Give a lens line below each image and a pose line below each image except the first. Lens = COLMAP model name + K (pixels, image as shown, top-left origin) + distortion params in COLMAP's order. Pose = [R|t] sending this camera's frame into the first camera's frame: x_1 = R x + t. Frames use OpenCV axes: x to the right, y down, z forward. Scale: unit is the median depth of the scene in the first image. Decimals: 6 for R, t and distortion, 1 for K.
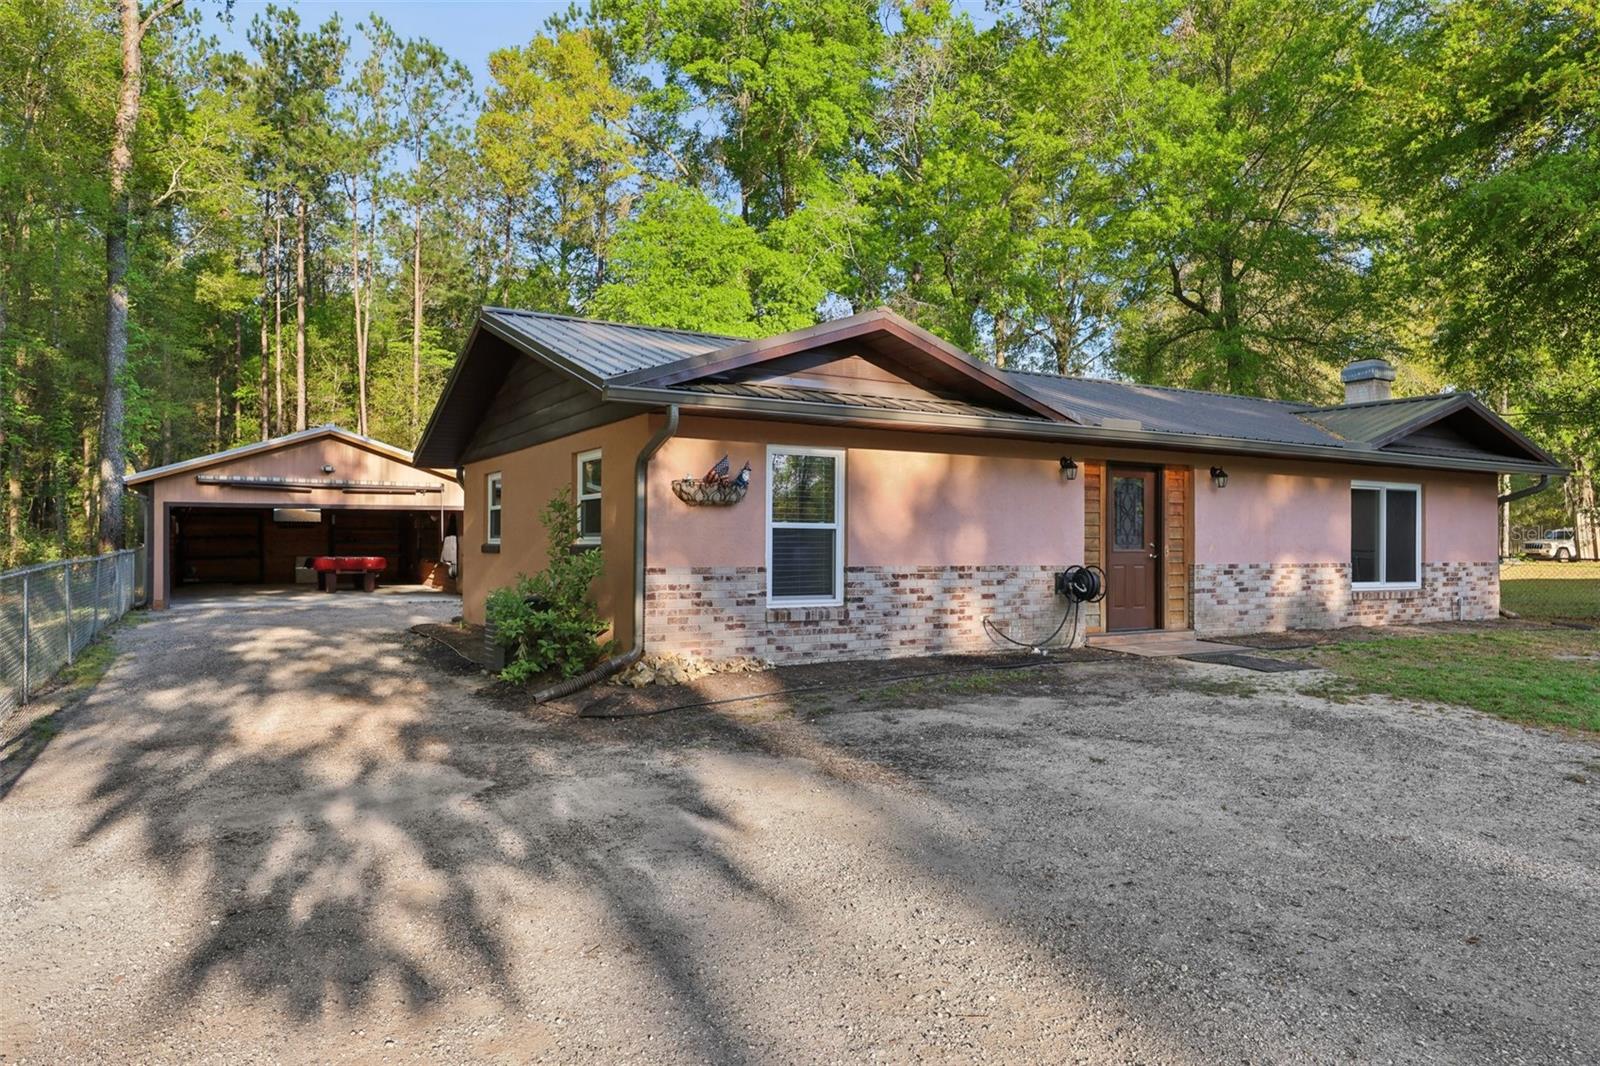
lens RADIAL K [[1037.6, 0, 818.5], [0, 1037.6, 530.1], [0, 0, 1]] dist [0.010564, 0.000687]
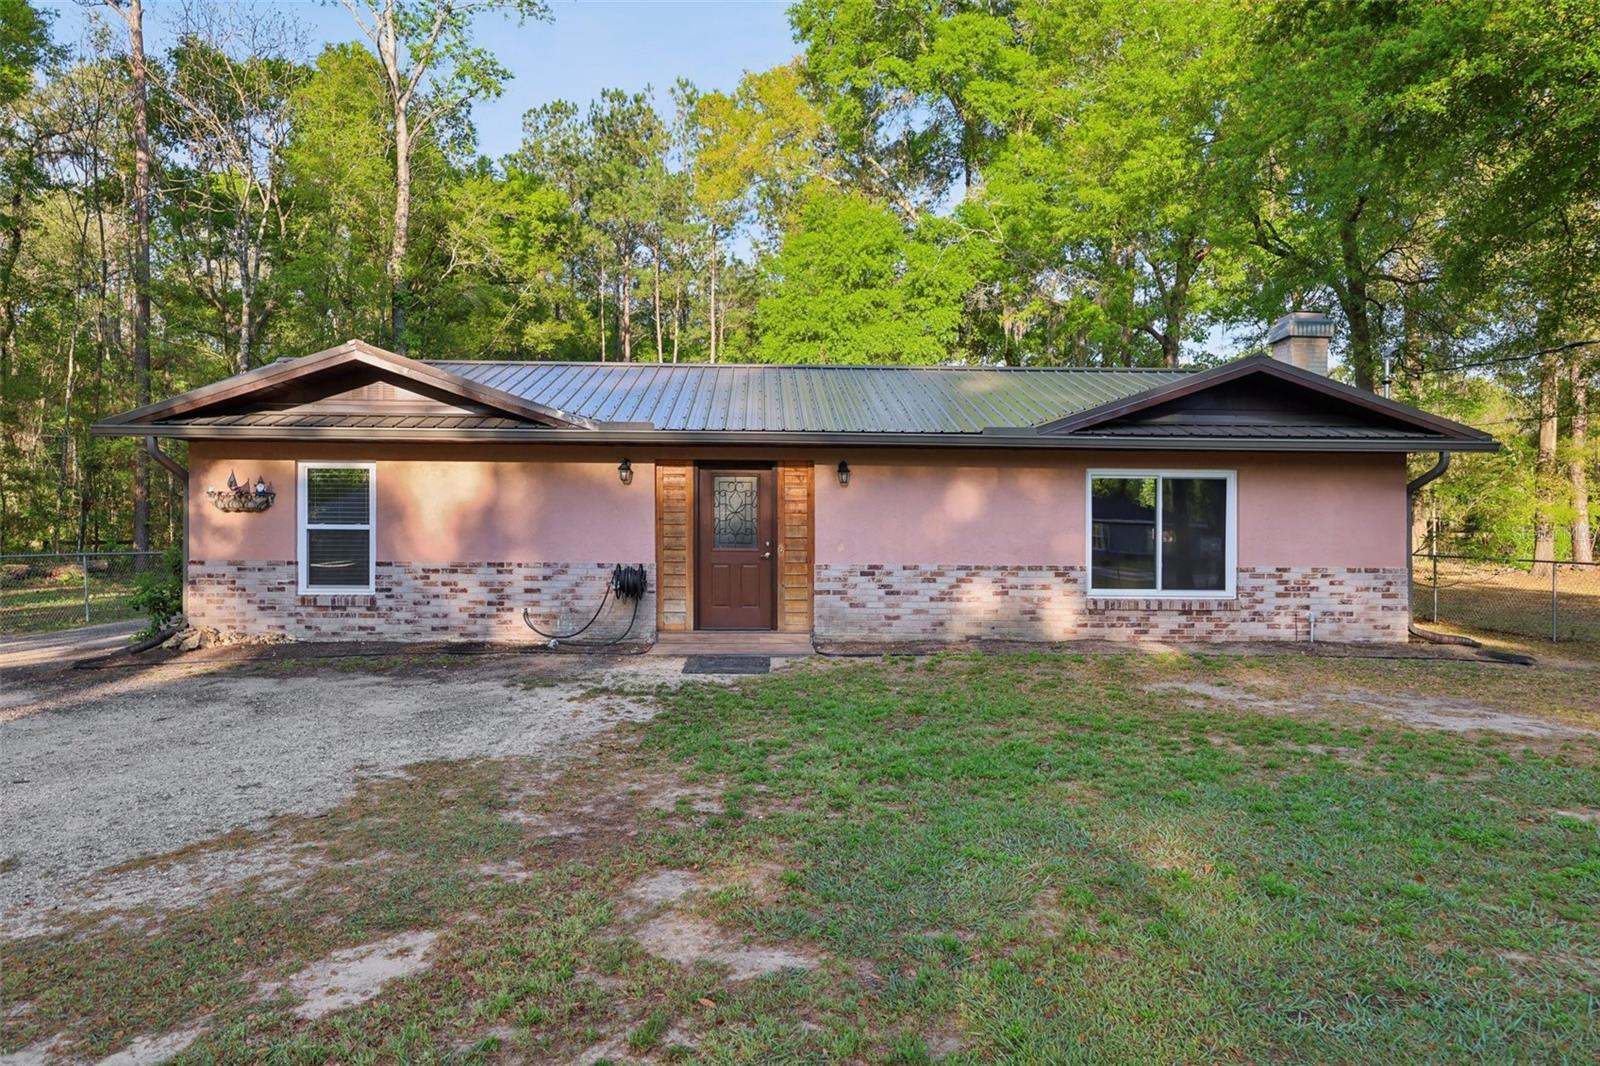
lens RADIAL K [[1037.6, 0, 818.5], [0, 1037.6, 530.1], [0, 0, 1]] dist [0.010564, 0.000687]
pose [[0.876871, -0.007225, -0.480671, 0.966421], [0.004602, 0.999967, -0.006635, 0.008999], [0.480703, 0.003606, 0.876876, 0.191517]]
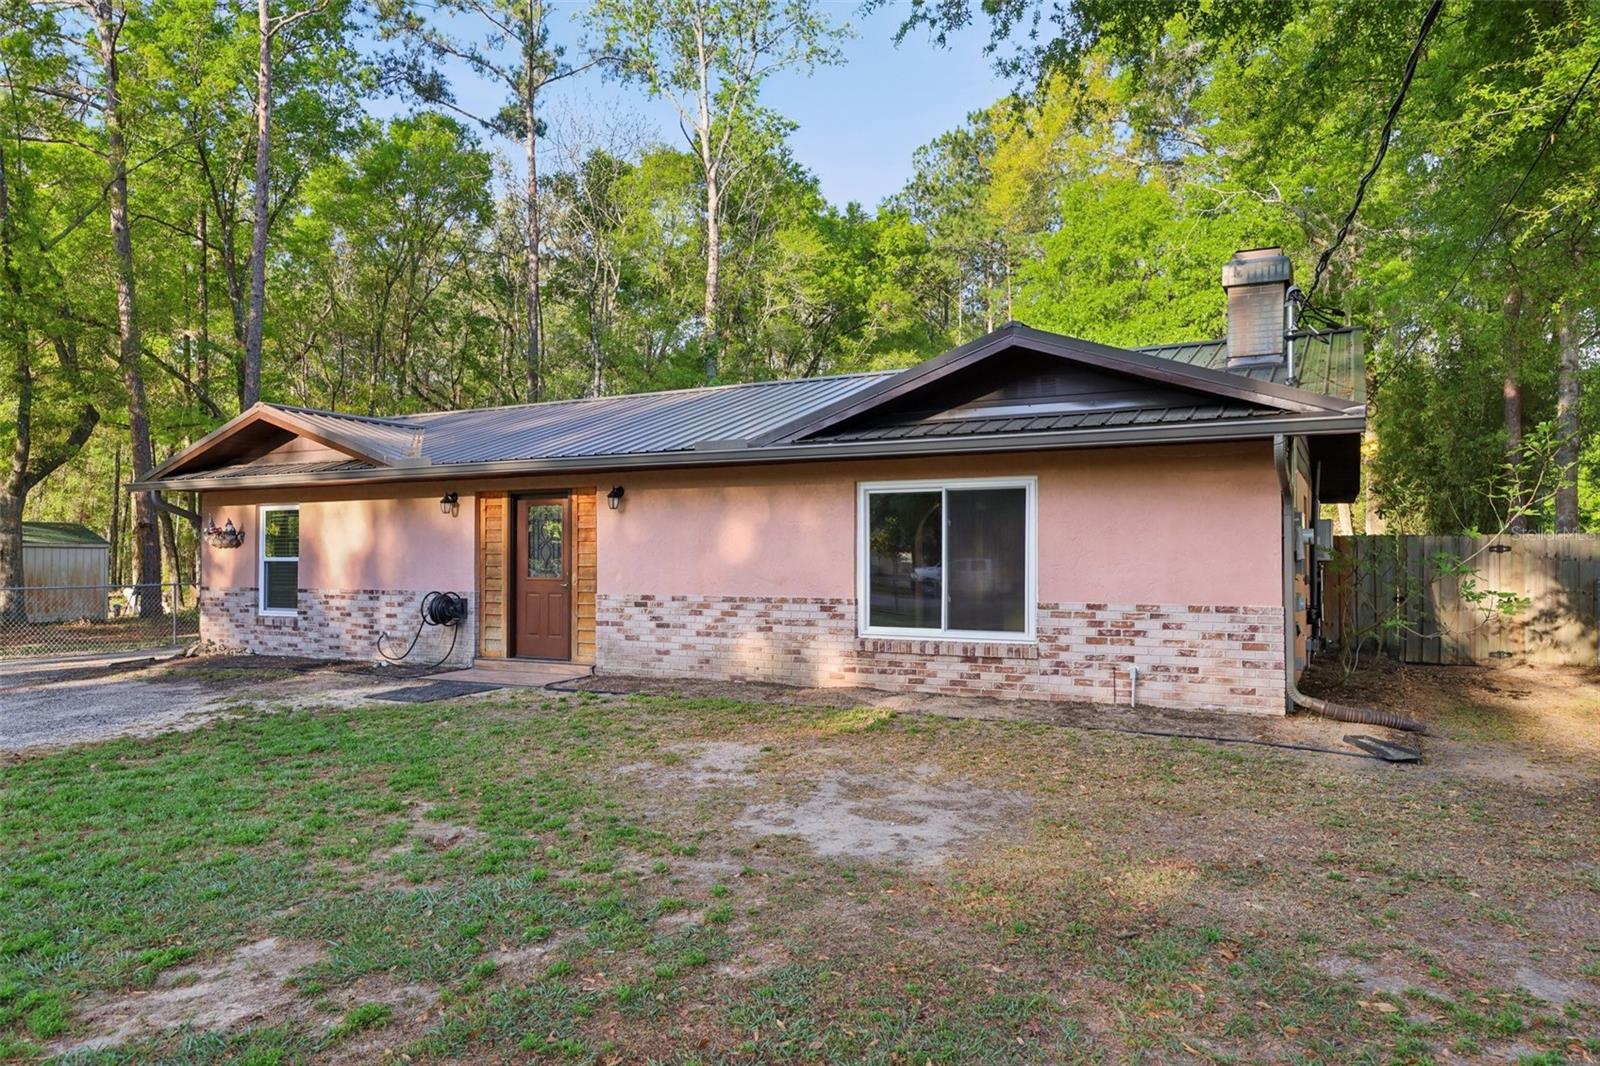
lens RADIAL K [[1037.6, 0, 818.5], [0, 1037.6, 530.1], [0, 0, 1]] dist [0.010564, 0.000687]
pose [[0.529407, -0.033082, -0.847722, 1.464561], [0.011681, 0.999429, -0.031707, 0.008984], [0.848287, 0.006884, 0.529492, 0.795203]]
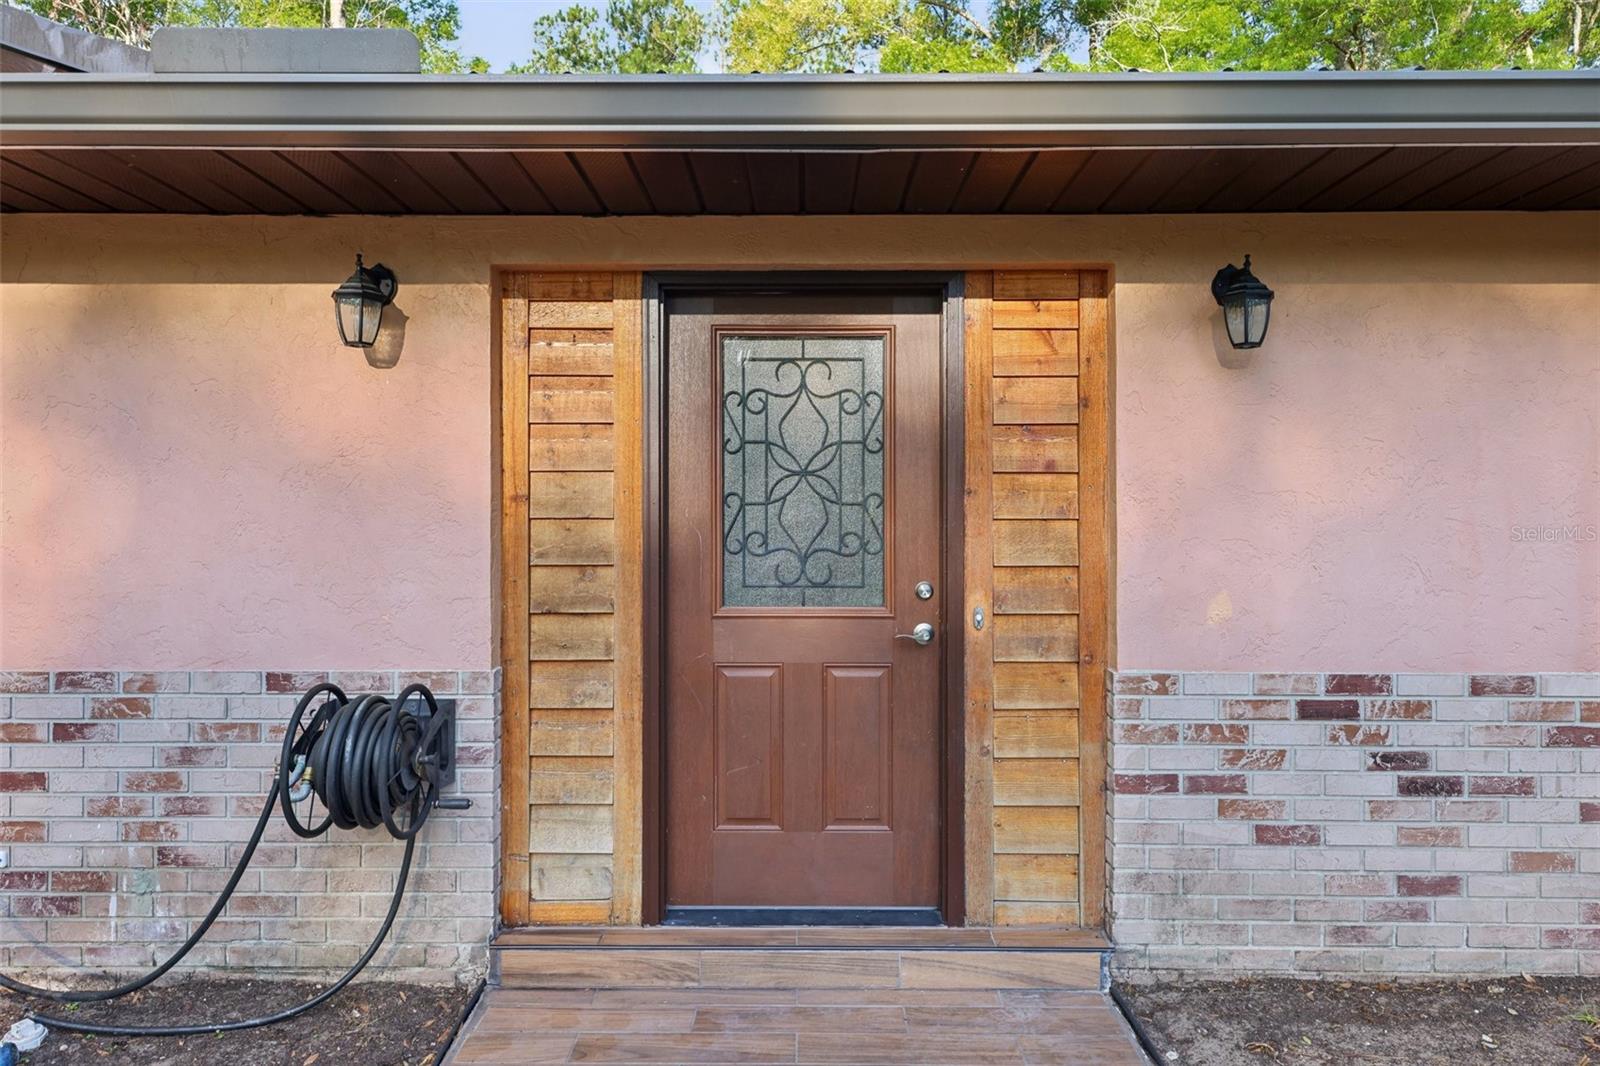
lens RADIAL K [[1037.6, 0, 818.5], [0, 1037.6, 530.1], [0, 0, 1]] dist [0.010564, 0.000687]
pose [[0.852107, -0.002243, -0.523364, 0.503736], [0.010923, 0.999849, 0.013499, -0.005286], [0.523254, -0.017220, 0.852003, 0.888581]]
